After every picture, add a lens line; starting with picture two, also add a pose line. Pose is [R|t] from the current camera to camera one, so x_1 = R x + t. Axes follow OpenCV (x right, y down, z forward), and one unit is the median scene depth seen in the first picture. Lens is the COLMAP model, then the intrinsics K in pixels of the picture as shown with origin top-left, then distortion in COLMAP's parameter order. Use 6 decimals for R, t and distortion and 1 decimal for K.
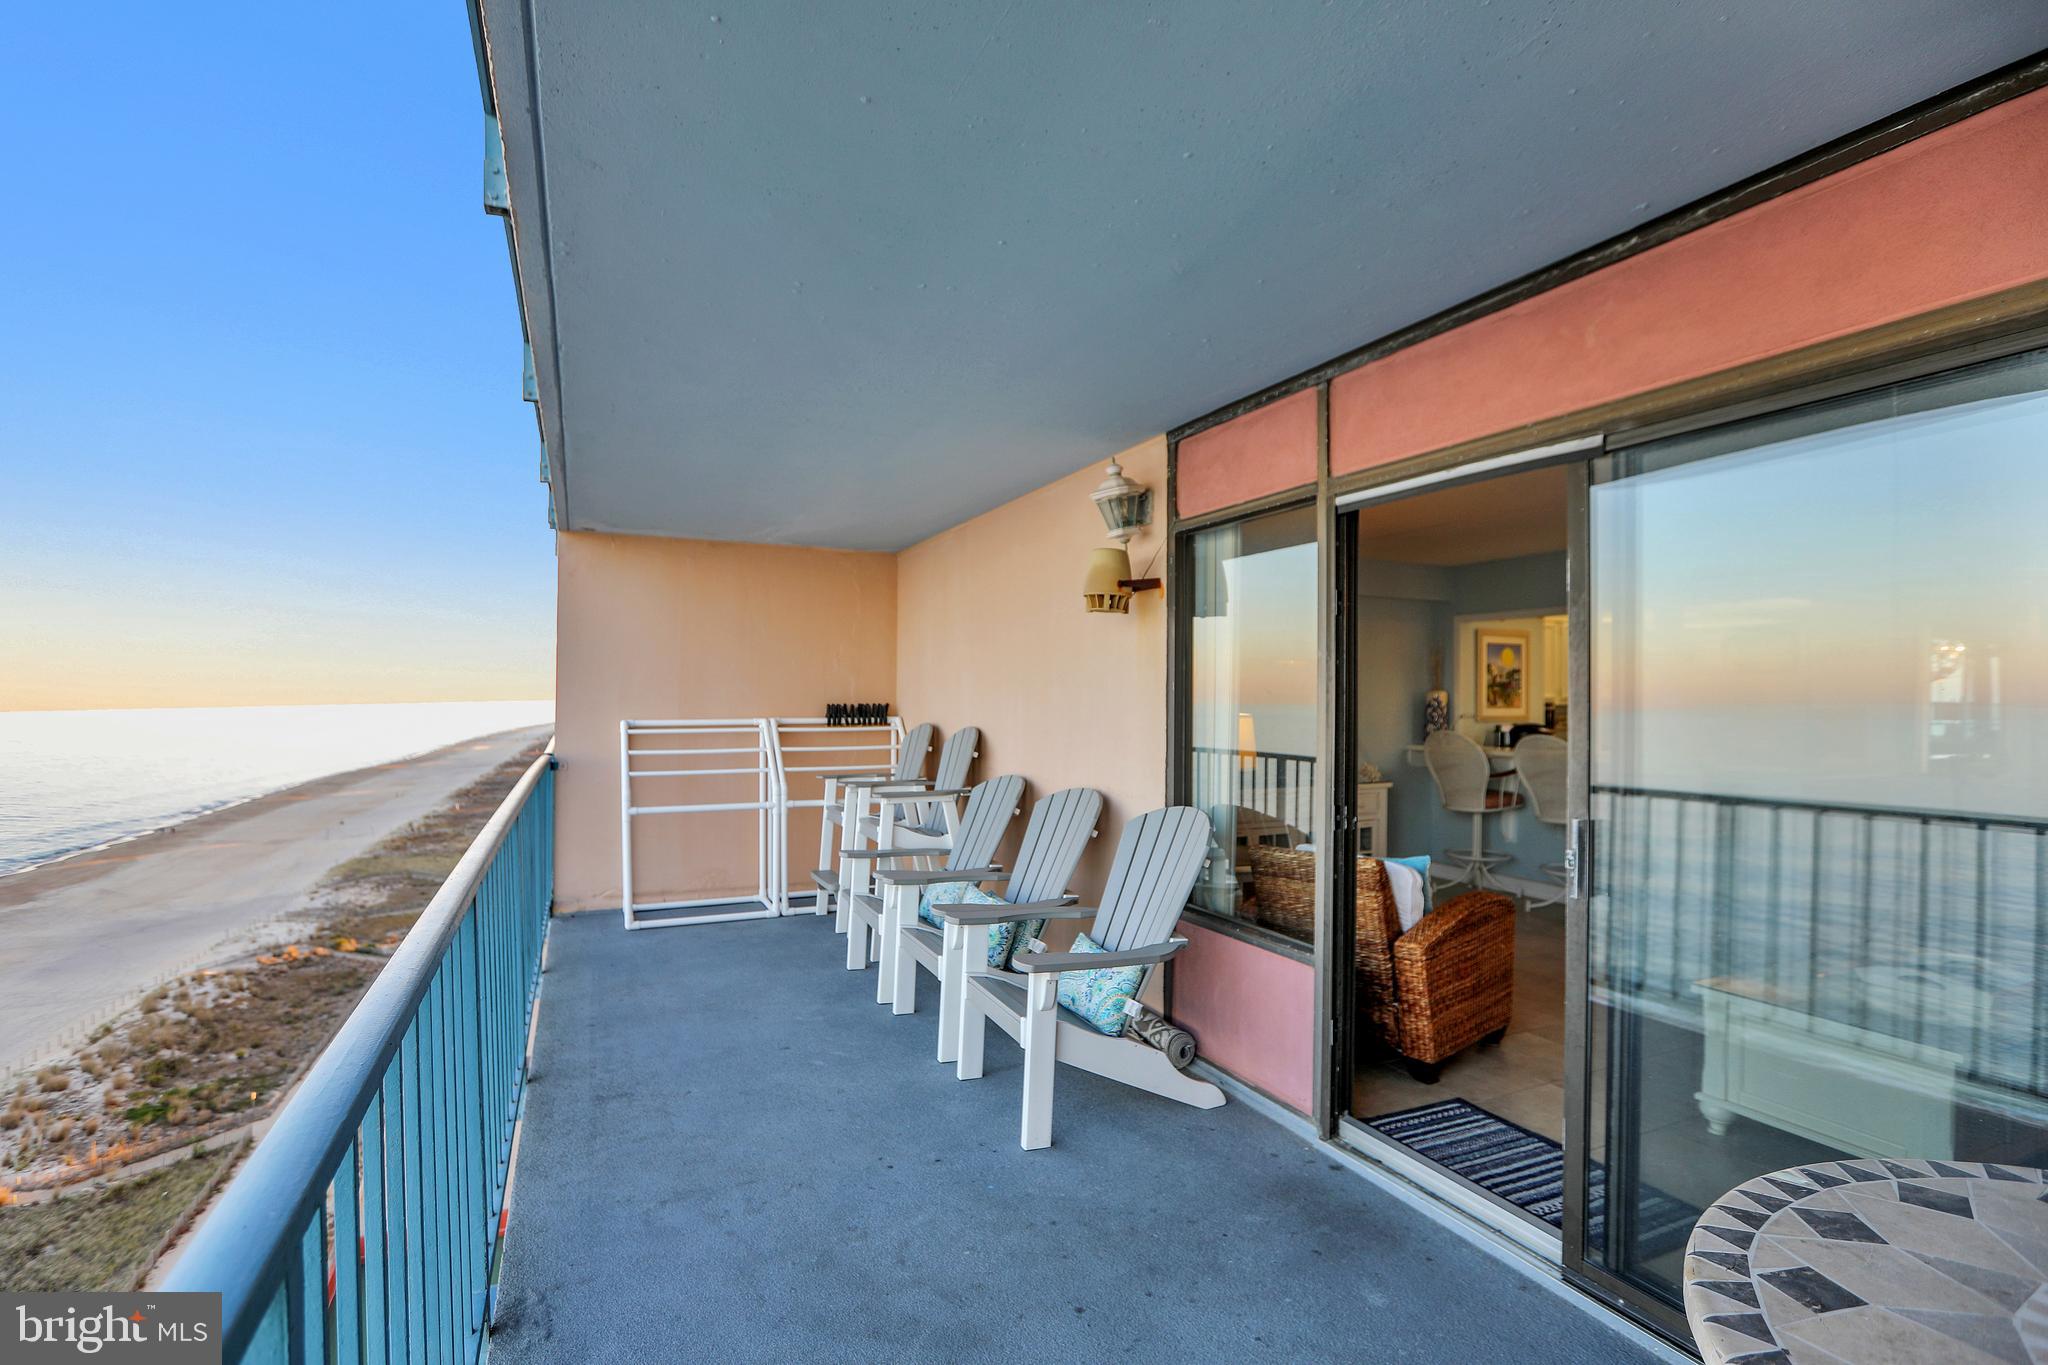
lens RADIAL K [[952.7, 0, 1004.4], [0, 952.7, 688.2], [0, 0, 1]] dist [-0.068020, 0.032485]
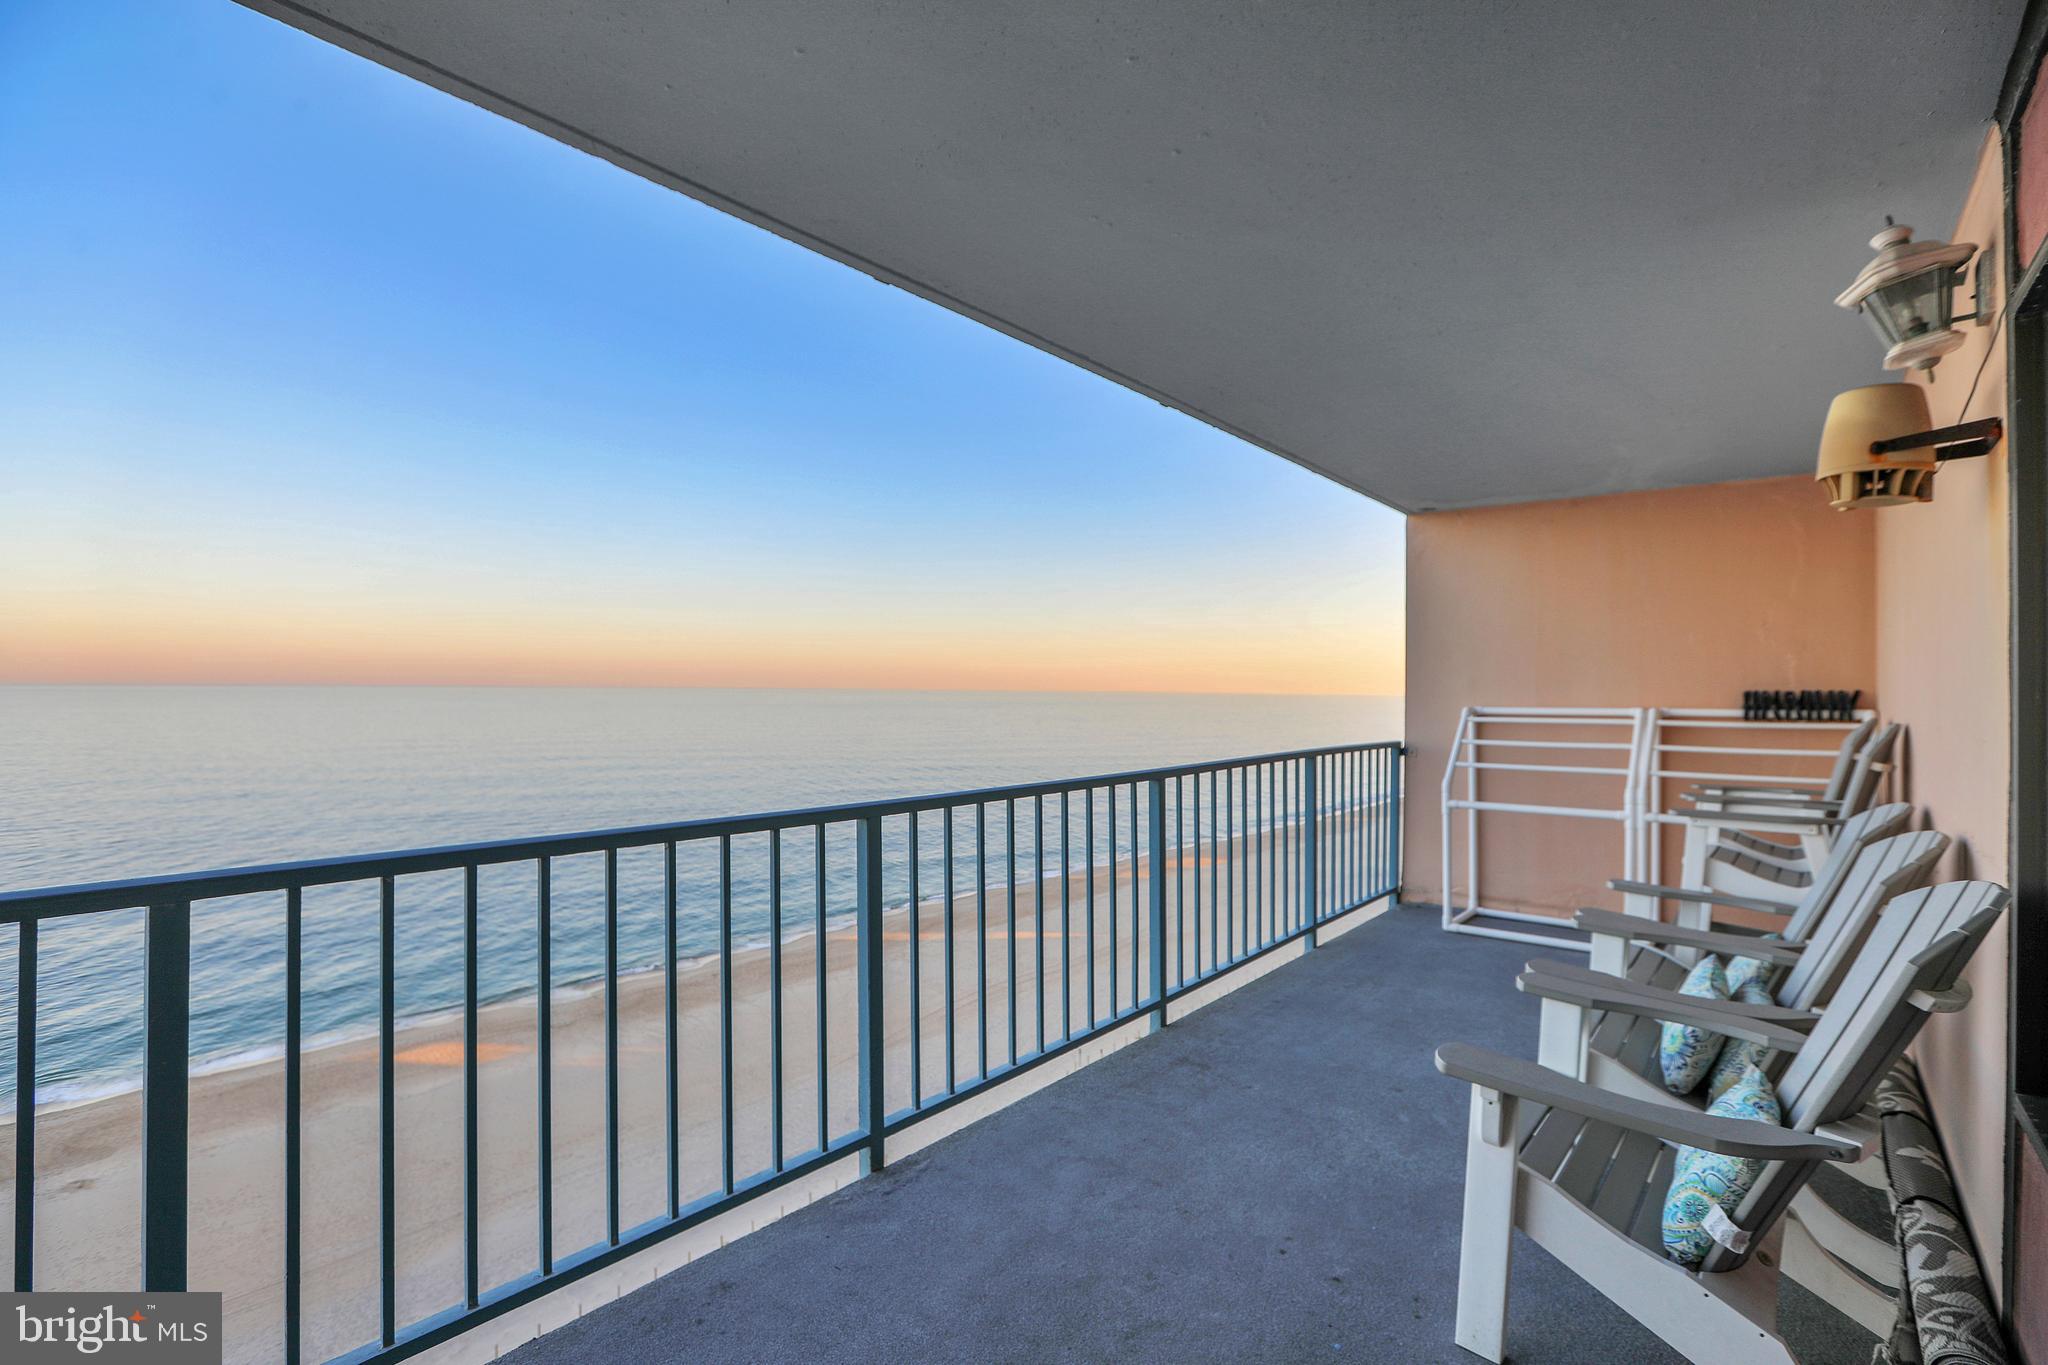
lens RADIAL K [[916.5, 0, 1018.7], [0, 916.5, 692.0], [0, 0, 1]] dist [-0.036131, 0.000353]
pose [[0.436727, 0.001653, -0.899592, 0.206023], [0.005214, 0.999977, 0.004369, 0.012655], [0.899579, -0.006599, 0.436709, 0.204157]]
